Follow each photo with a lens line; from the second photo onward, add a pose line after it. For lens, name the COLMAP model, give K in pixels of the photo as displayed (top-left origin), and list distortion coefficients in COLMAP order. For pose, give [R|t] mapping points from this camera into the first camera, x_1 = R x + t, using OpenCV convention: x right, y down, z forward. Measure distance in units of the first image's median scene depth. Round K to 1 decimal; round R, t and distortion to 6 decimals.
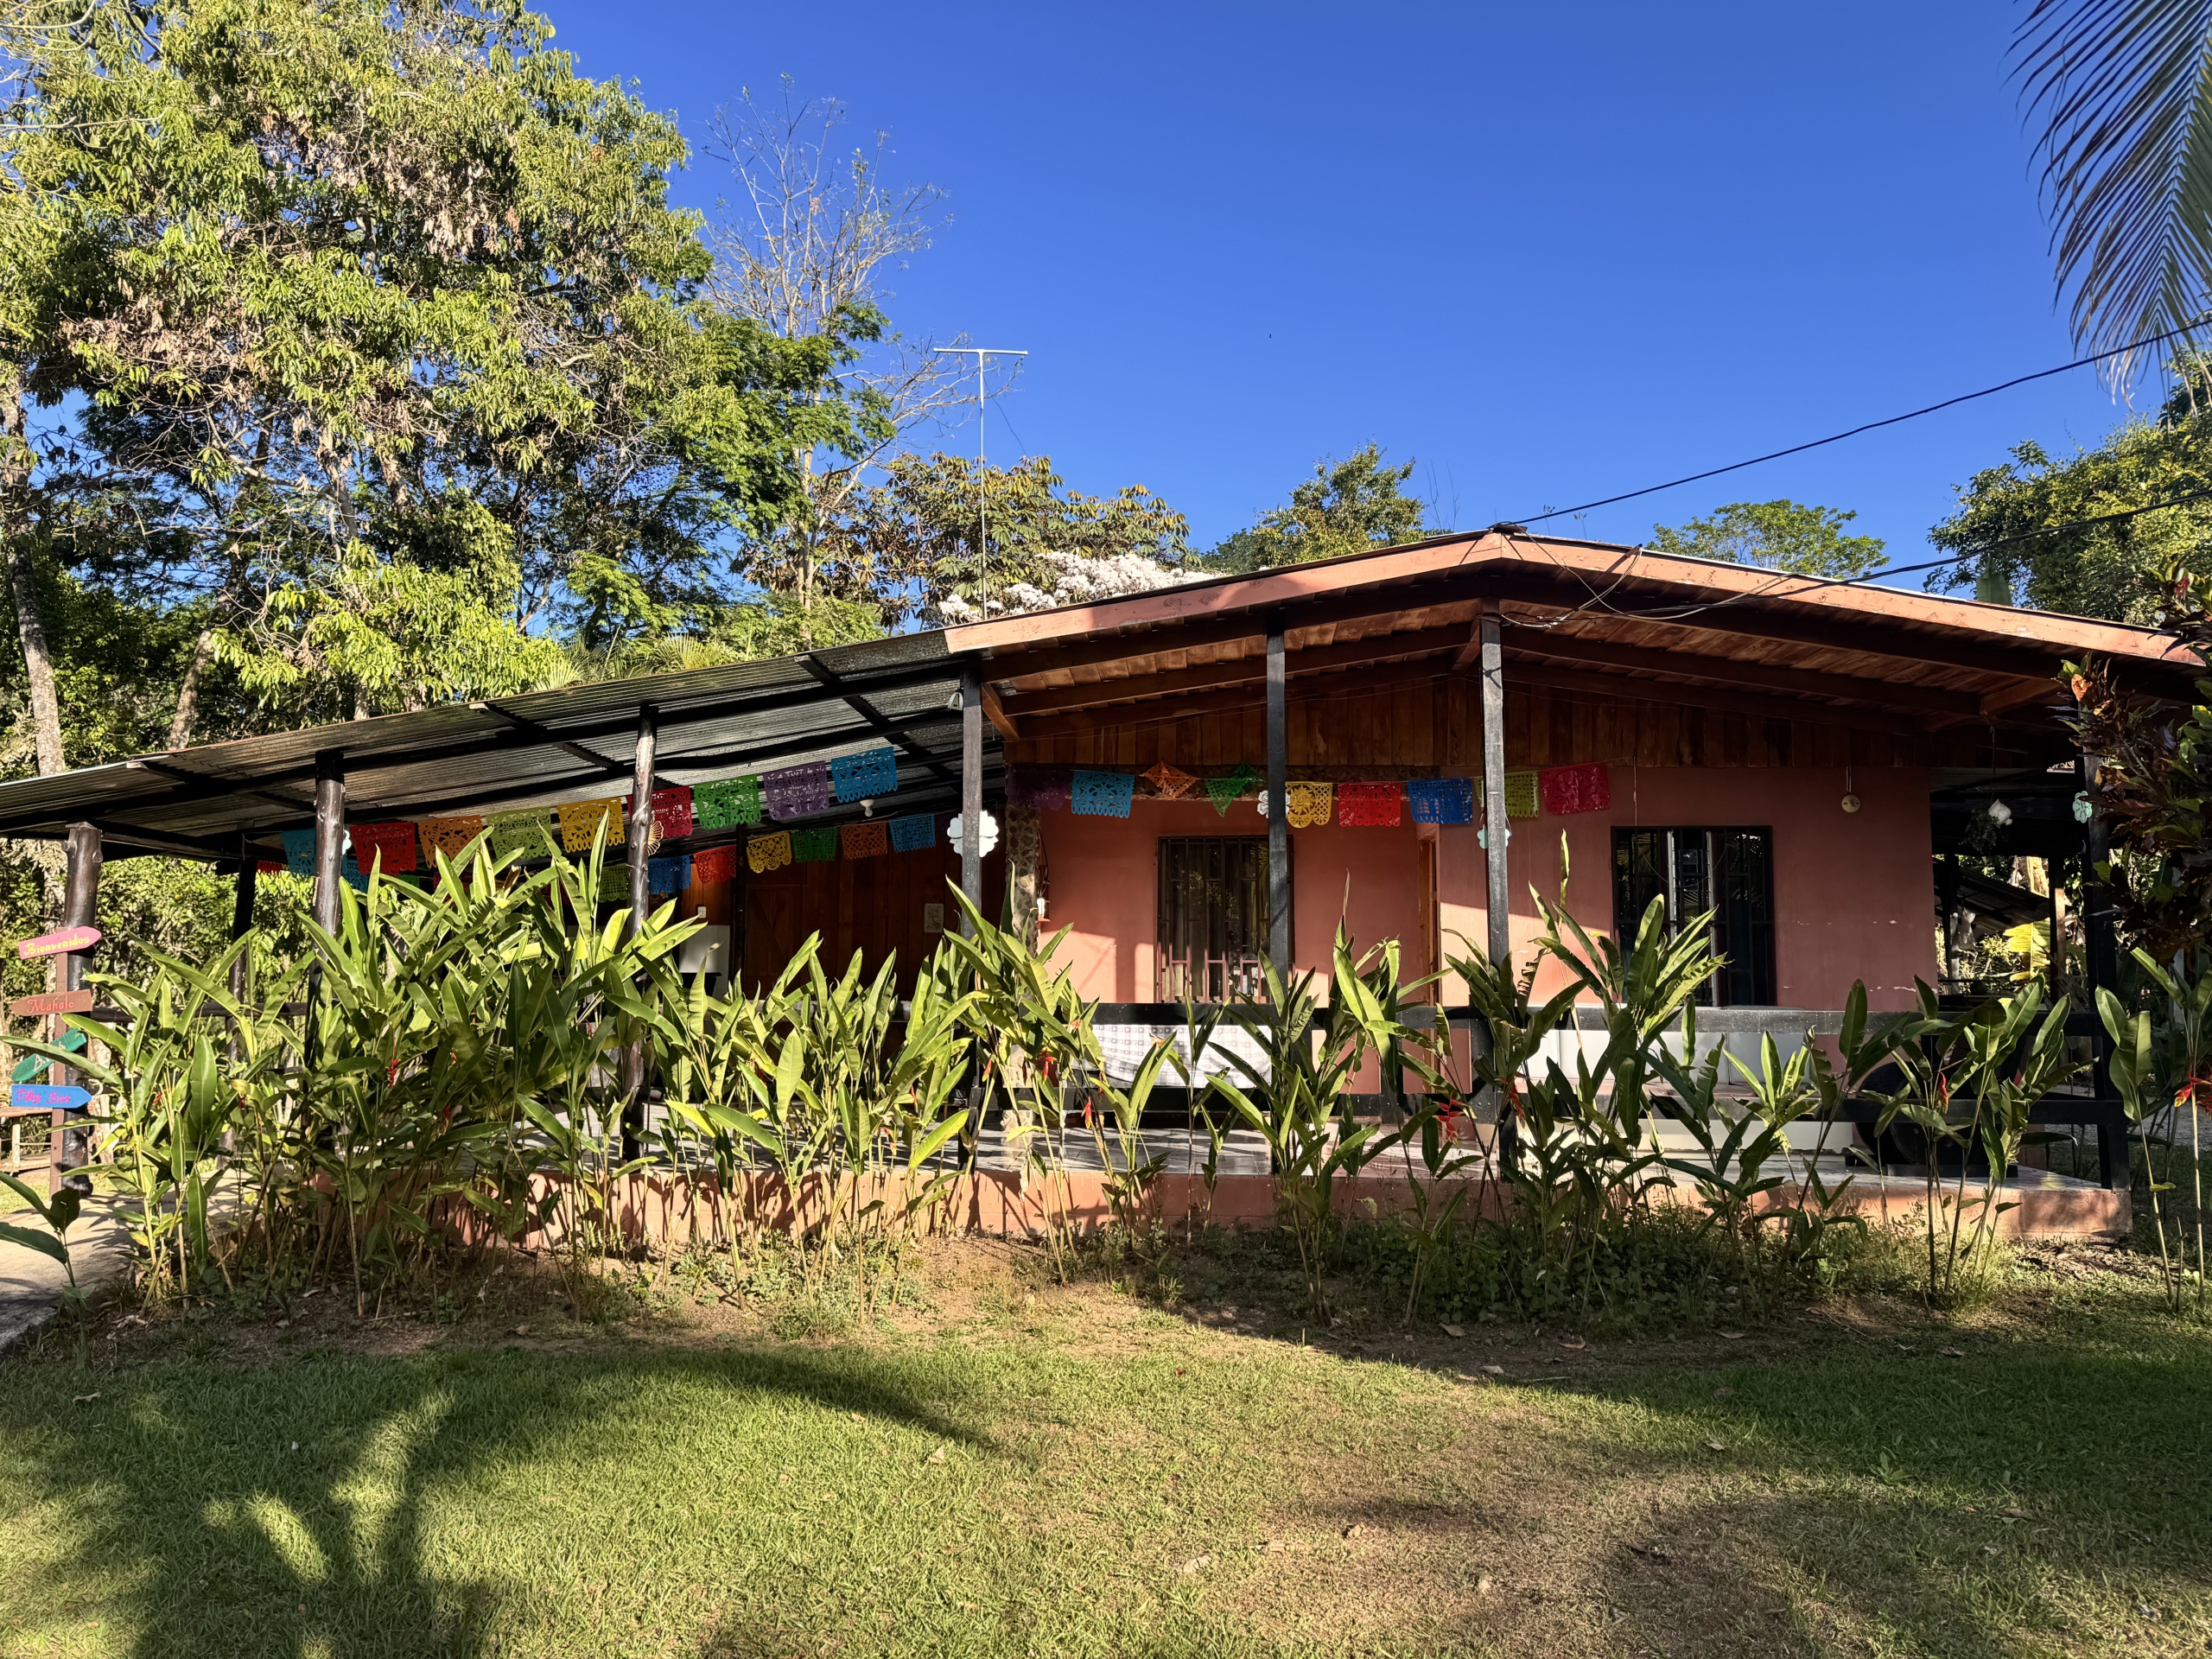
lens RADIAL K [[1597.6, 0, 1101.1], [0, 1597.6, 835.6], [0, 0, 1]] dist [0.139220, -0.253456]
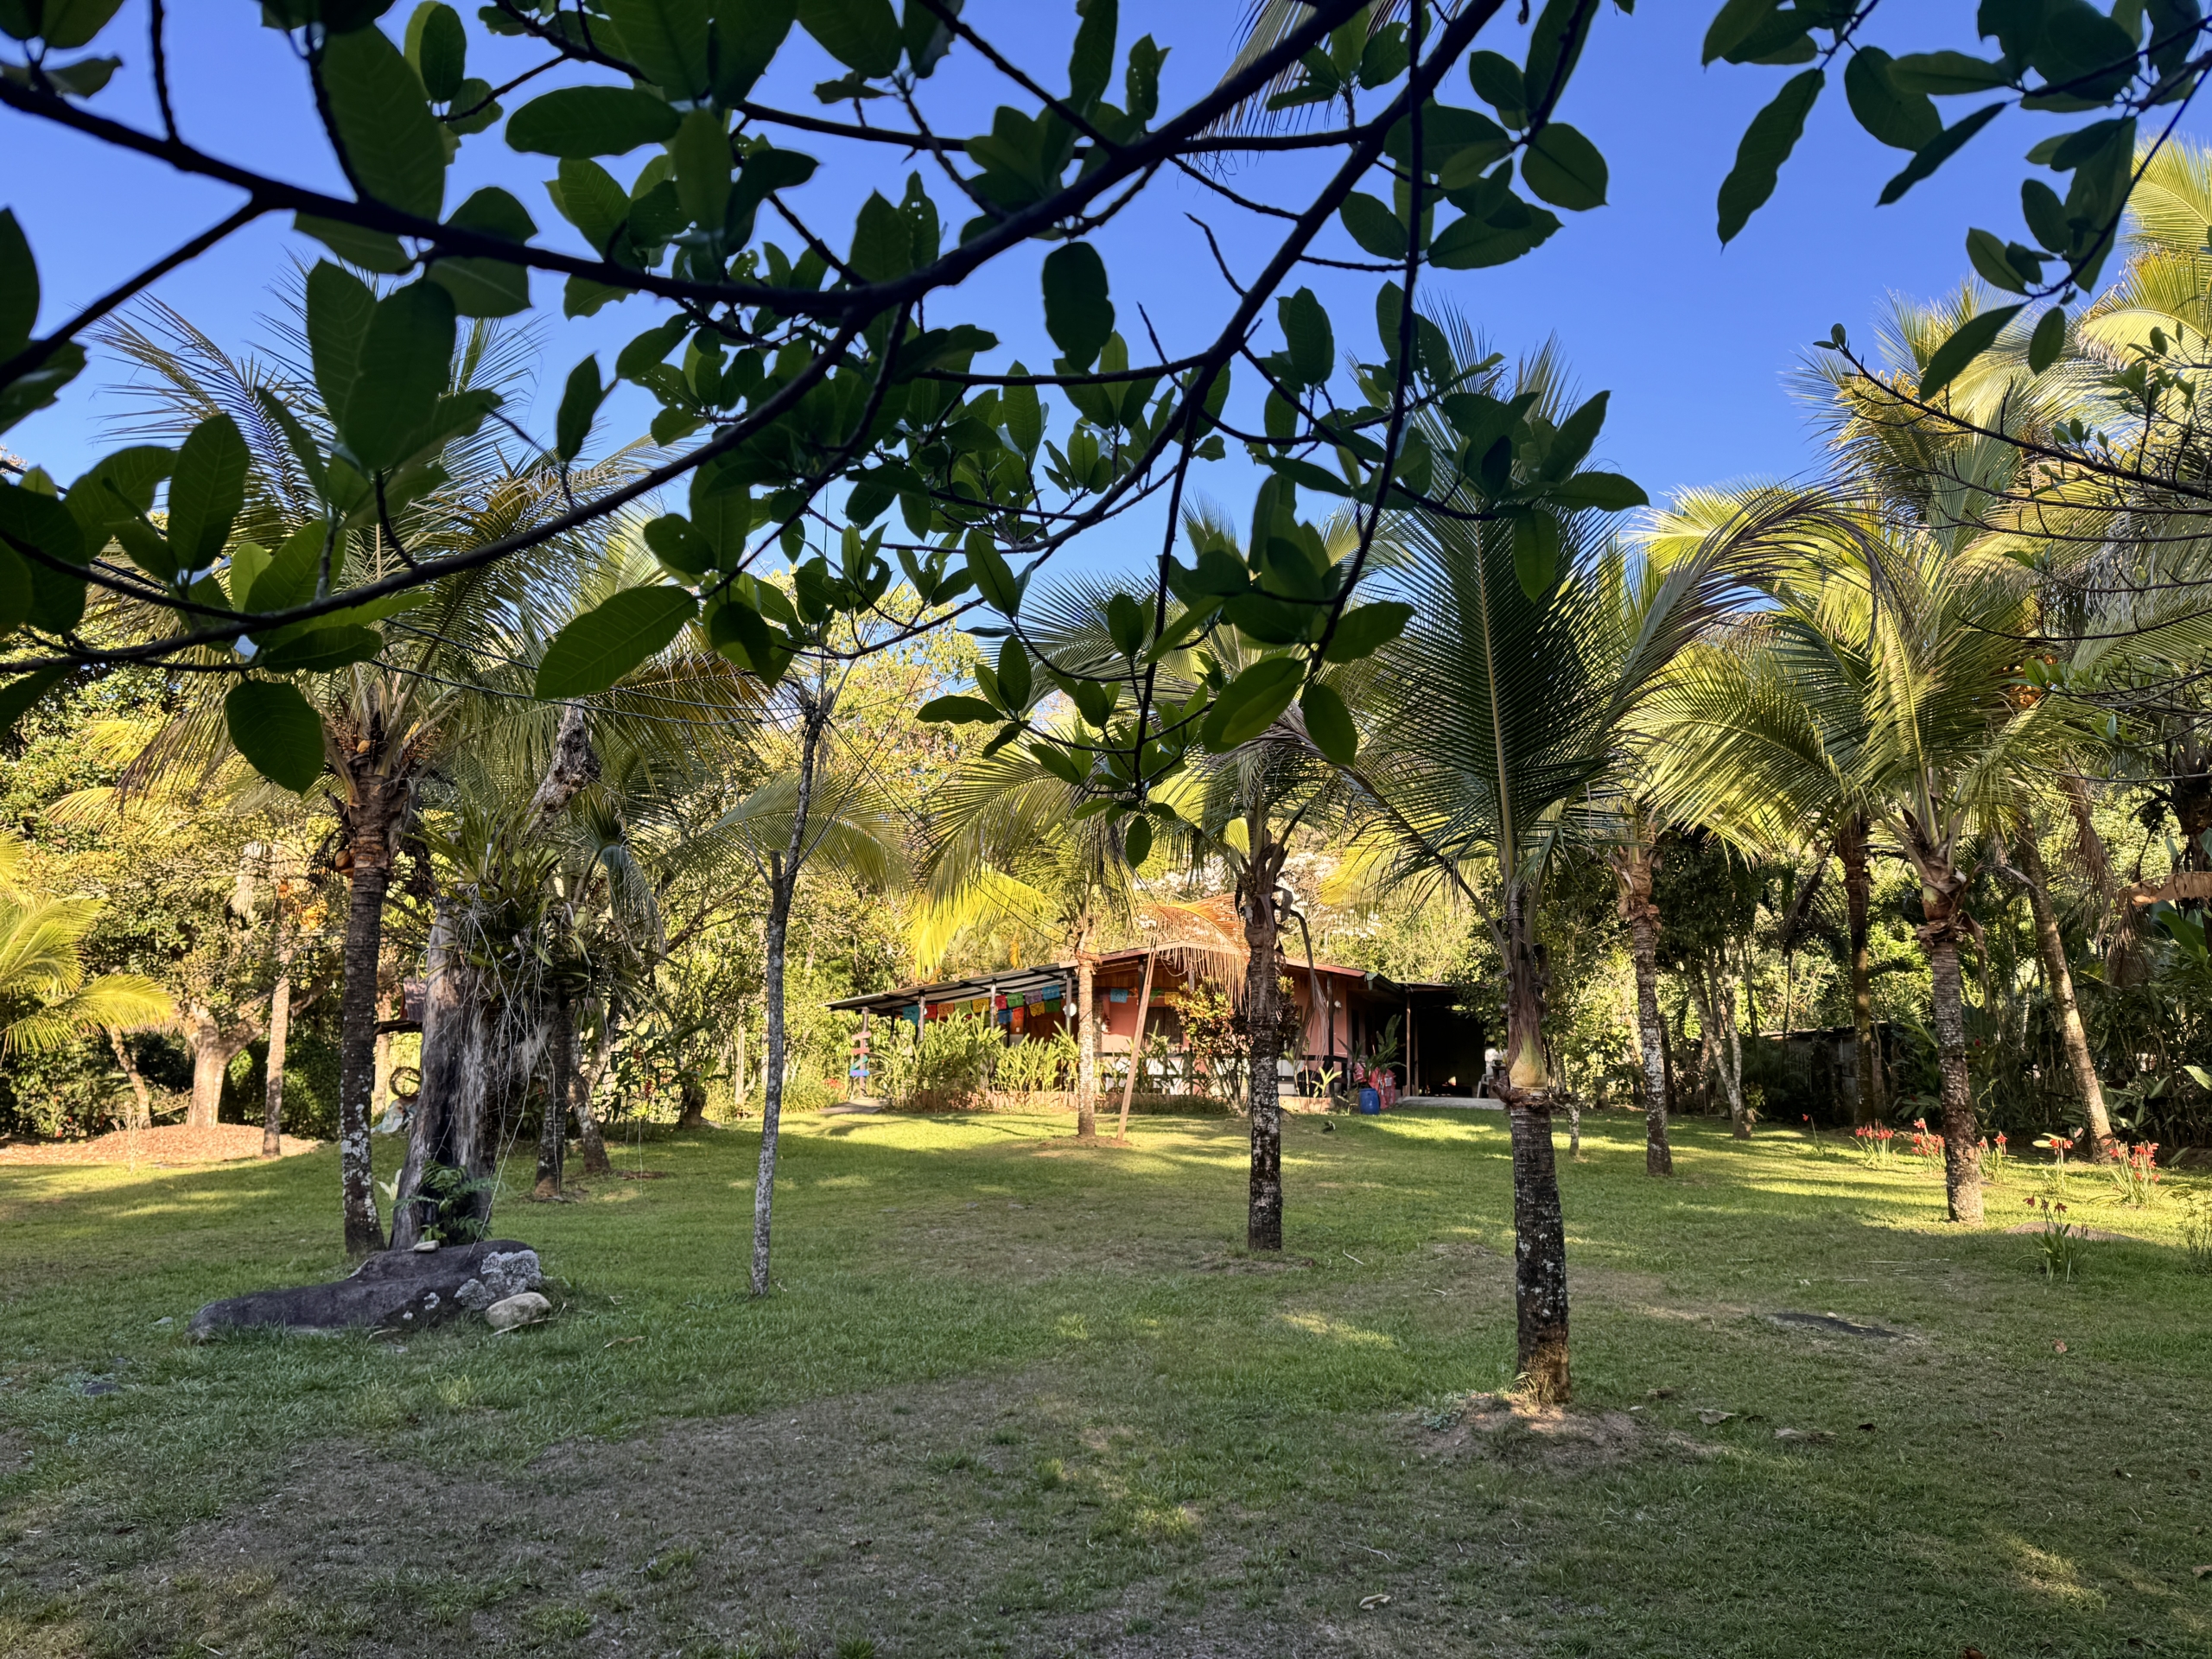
lens RADIAL K [[1597.6, 0, 1101.1], [0, 1597.6, 835.6], [0, 0, 1]] dist [0.139220, -0.253456]
pose [[0.972820, -0.023801, -0.230334, 0.976754], [0.006297, 0.997055, -0.076436, -0.134706], [0.231475, 0.072909, 0.970105, -3.063686]]
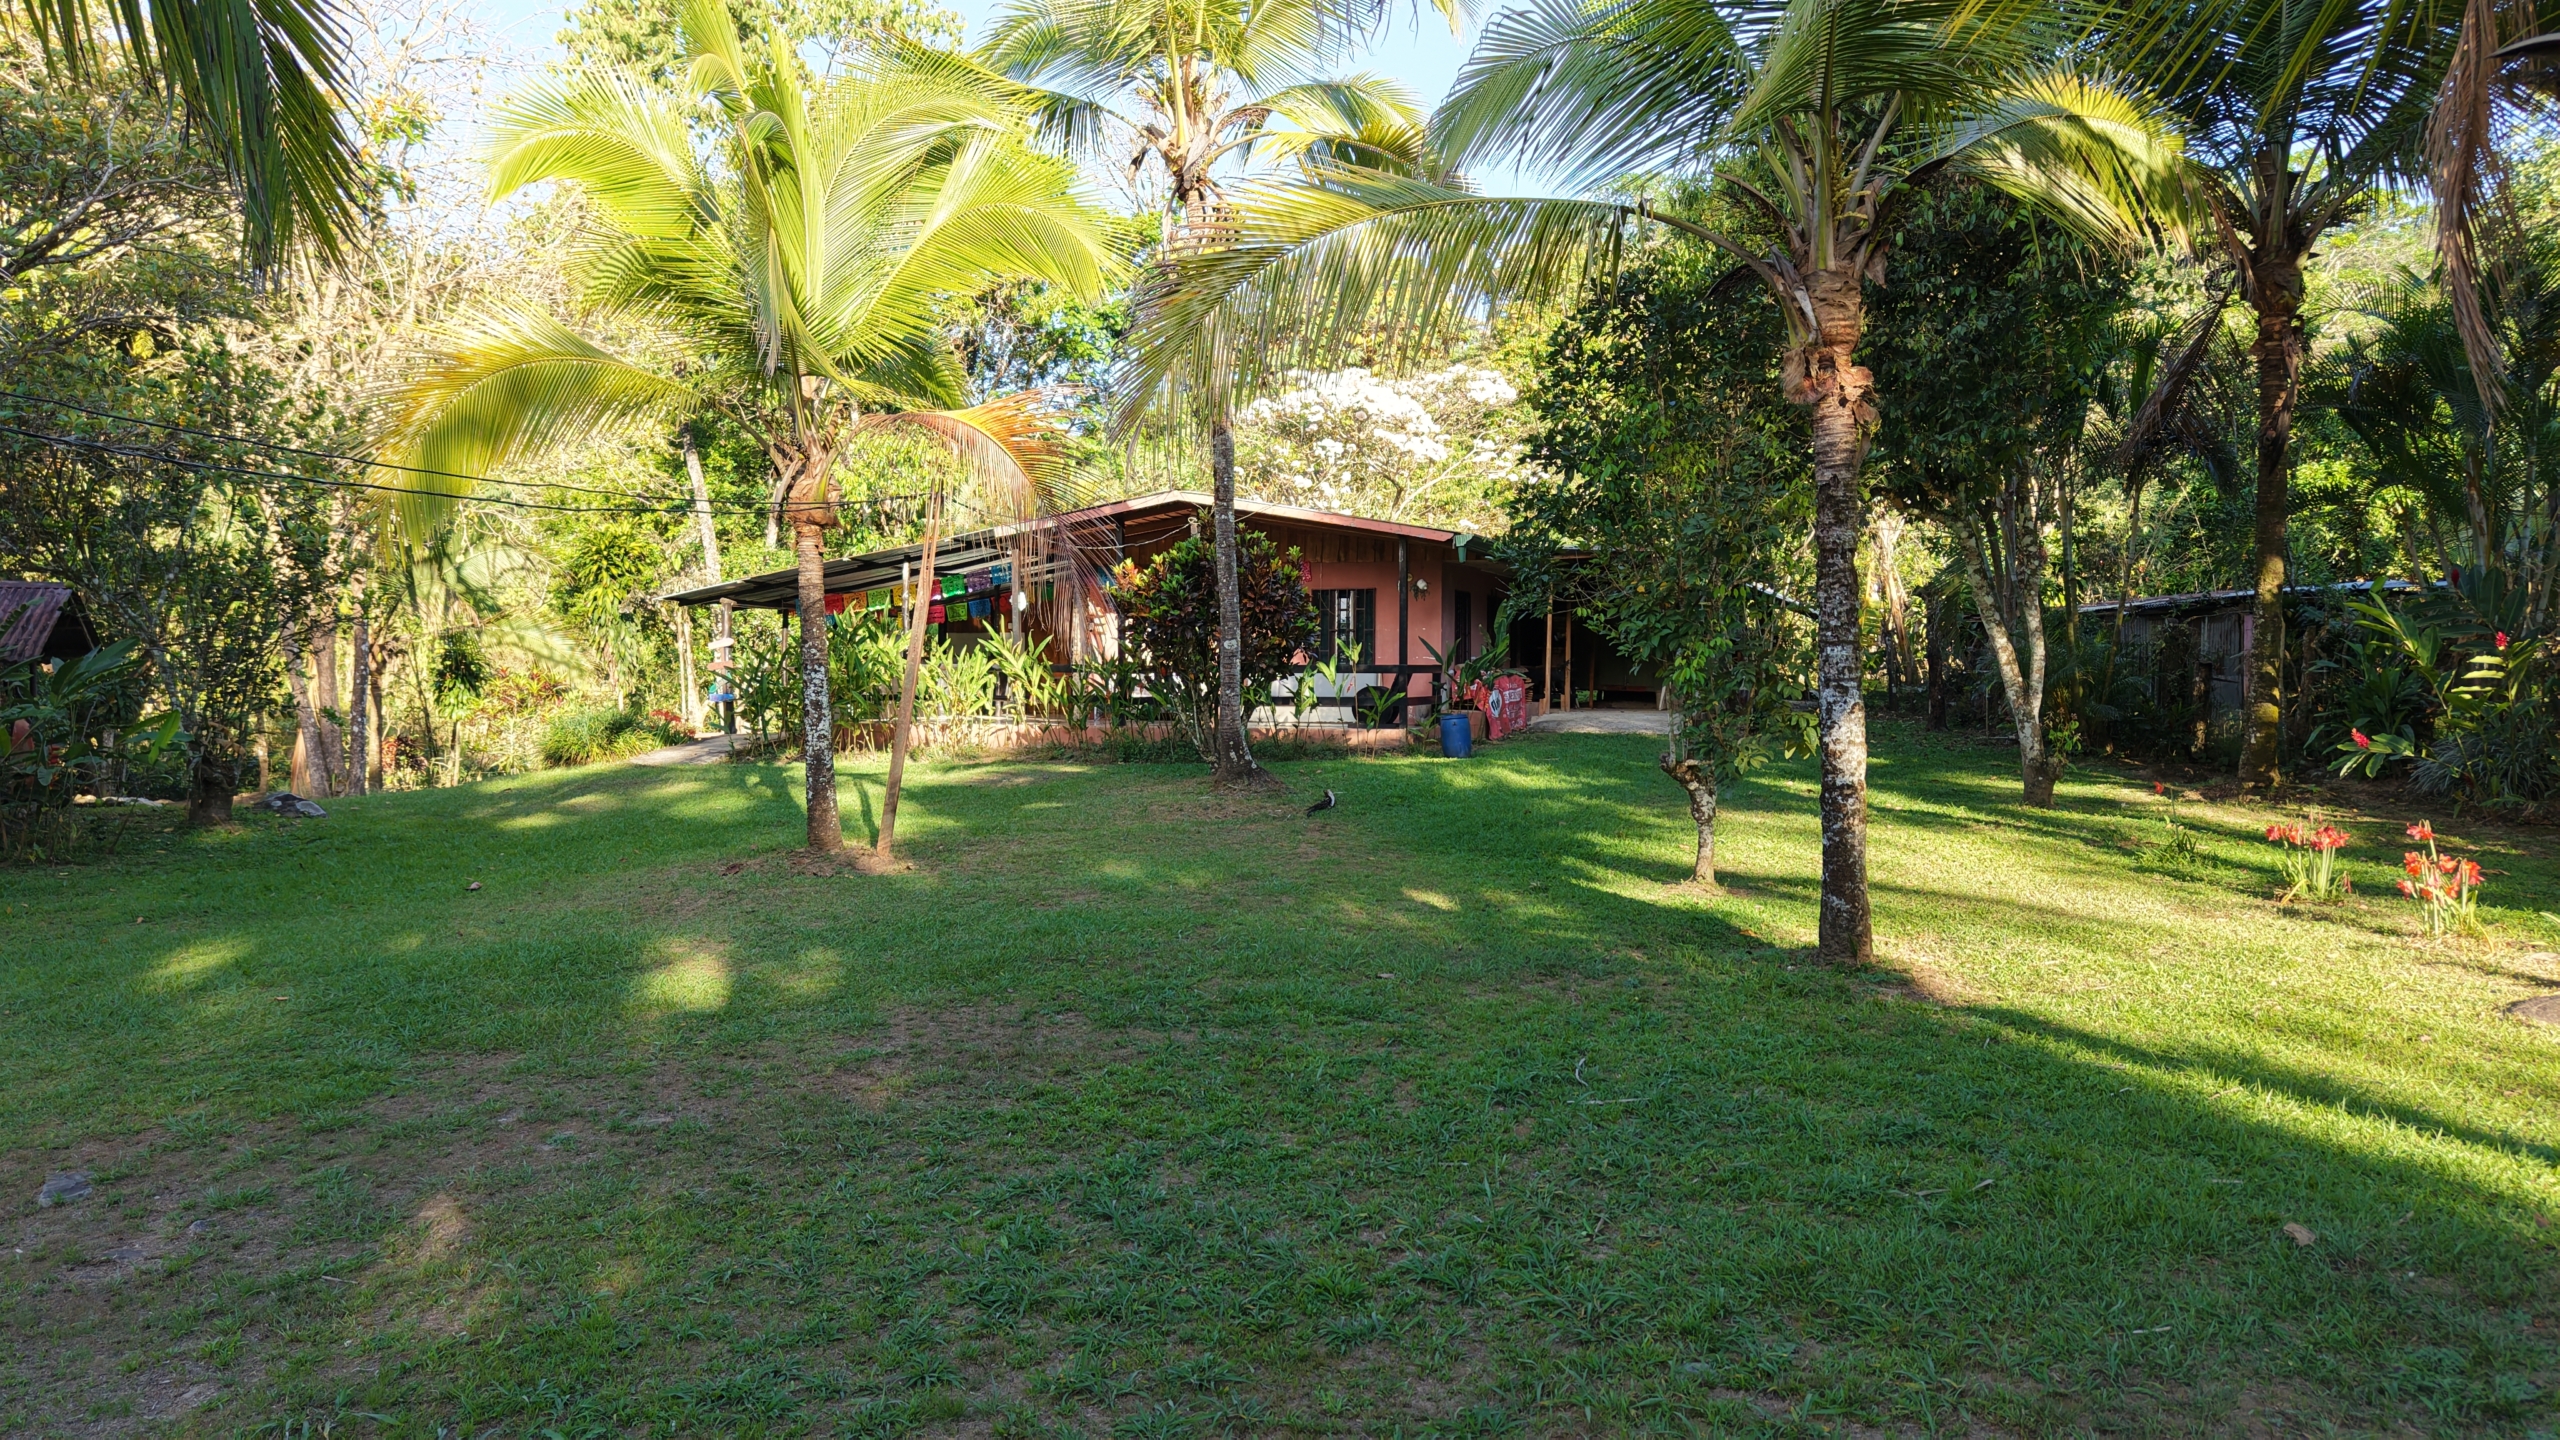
lens RADIAL K [[1778.5, 0, 1284.8], [0, 1778.5, 789.3], [0, 0, 1]] dist [0.021101, 0.000411]
pose [[0.964990, 0.011758, -0.262021, 1.161077], [0.028448, 0.988409, 0.149124, -0.123484], [0.260738, -0.151358, 0.953471, -1.805702]]
